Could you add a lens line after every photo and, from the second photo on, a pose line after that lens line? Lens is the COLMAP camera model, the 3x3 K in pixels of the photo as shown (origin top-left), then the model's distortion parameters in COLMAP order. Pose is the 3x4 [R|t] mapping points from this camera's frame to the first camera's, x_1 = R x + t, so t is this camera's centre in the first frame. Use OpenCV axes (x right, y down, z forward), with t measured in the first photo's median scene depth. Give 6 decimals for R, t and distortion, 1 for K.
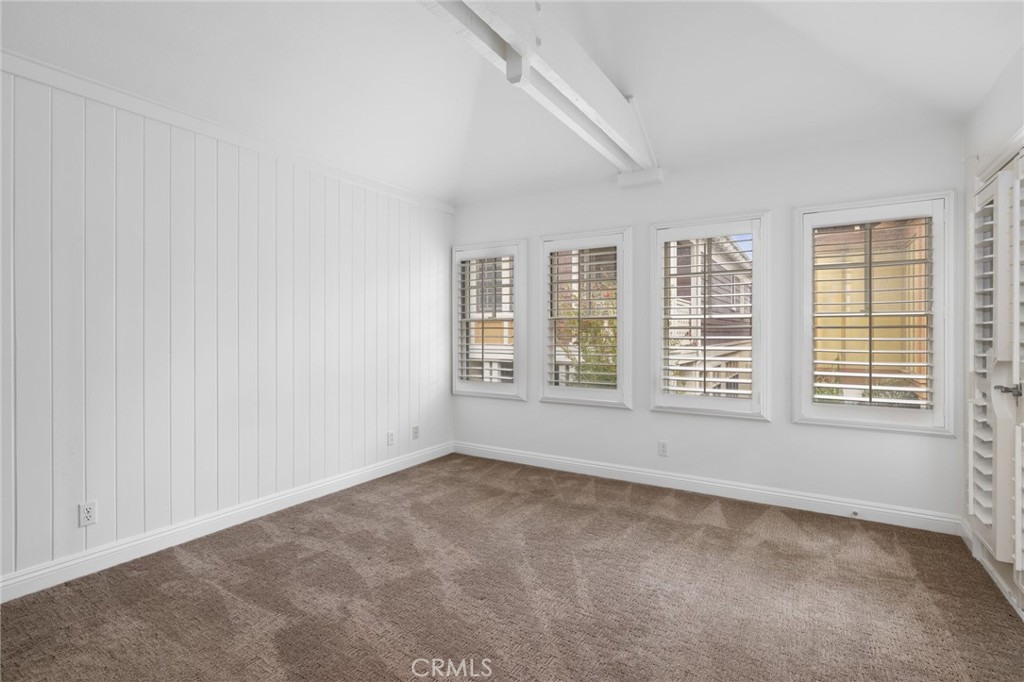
lens RADIAL K [[497.1, 0, 508.4], [0, 497.1, 335.2], [0, 0, 1]] dist [0.002355, 0.000441]
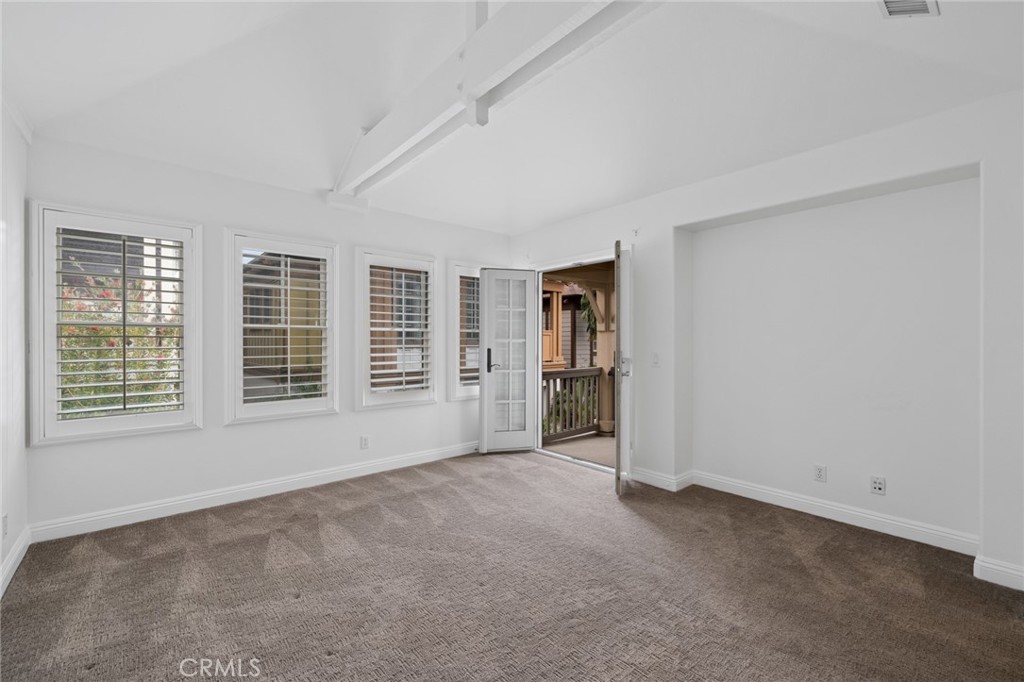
lens RADIAL K [[437.5, 0, 509.0], [0, 437.5, 342.0], [0, 0, 1]] dist [0.000884, -0.000182]
pose [[0.298374, -0.003685, 0.954442, -0.580373], [0.006441, 0.999978, 0.001848, -0.005094], [-0.954427, 0.005596, 0.298391, 0.388855]]
